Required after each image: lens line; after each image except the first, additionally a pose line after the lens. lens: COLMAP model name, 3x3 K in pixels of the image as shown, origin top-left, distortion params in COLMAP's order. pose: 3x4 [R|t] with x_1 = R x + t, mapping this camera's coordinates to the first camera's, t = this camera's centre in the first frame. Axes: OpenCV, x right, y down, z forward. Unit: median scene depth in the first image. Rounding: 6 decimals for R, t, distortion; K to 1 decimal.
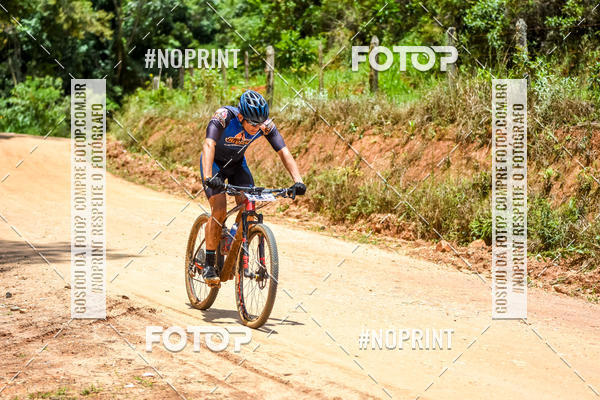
lens RADIAL K [[4011.6, 0, 300.0], [0, 4011.6, 200.0], [0, 0, 1]] dist [0.173951, -8.182745]
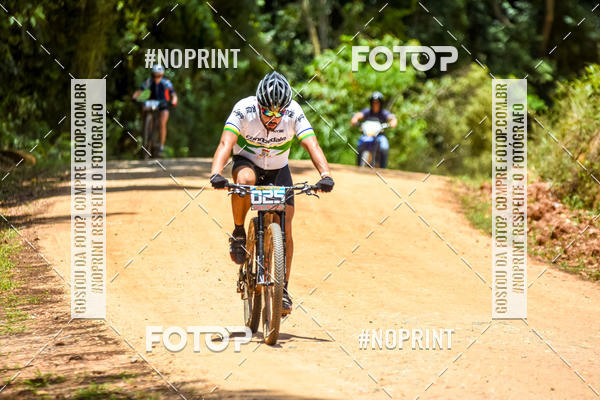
lens RADIAL K [[4160.8, 0, 300.0], [0, 4160.8, 200.0], [0, 0, 1]] dist [1.743637, 7.834828]
pose [[0.993256, 0.017196, -0.114658, -0.018310], [-0.019067, 0.999702, -0.015236, -0.005003], [0.114362, 0.017319, 0.993288, 0.527141]]
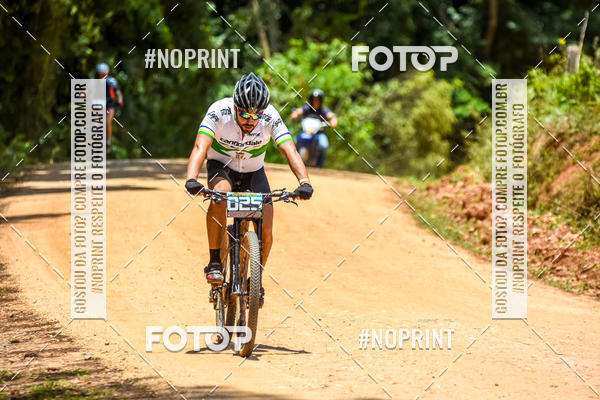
lens RADIAL K [[4363.6, 0, 300.0], [0, 4363.6, 200.0], [0, 0, 1]] dist [1.240958, 54.378057]
pose [[0.993837, 0.016340, -0.109644, -0.011390], [-0.018290, 0.999692, -0.016800, -0.003871], [0.109336, 0.018702, 0.993829, 0.494542]]
